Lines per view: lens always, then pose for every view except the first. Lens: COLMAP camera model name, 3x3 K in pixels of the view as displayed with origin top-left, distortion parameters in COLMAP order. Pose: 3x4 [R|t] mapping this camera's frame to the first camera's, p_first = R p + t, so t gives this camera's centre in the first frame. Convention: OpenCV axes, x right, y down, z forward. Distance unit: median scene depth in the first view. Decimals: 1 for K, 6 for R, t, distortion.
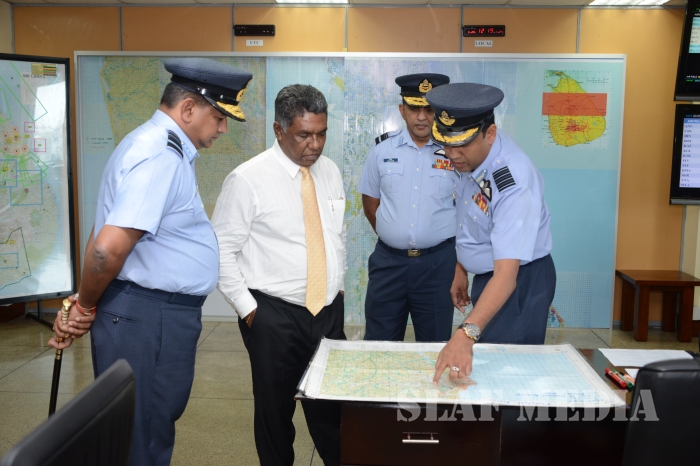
lens RADIAL K [[784.1, 0, 350.0], [0, 784.1, 233.0], [0, 0, 1]] dist [-0.004918, -0.002299]
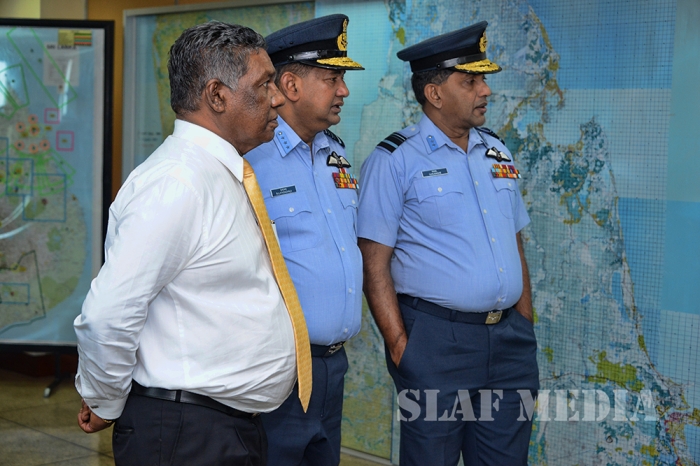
lens RADIAL K [[1225.5, 0, 350.0], [0, 1225.5, 233.0], [0, 0, 1]] dist [-0.021129, 0.096578]
pose [[0.739159, 0.061623, -0.670706, 0.568530], [-0.099718, 0.994844, -0.018491, -0.031574], [0.666108, 0.080549, 0.741493, 0.334354]]
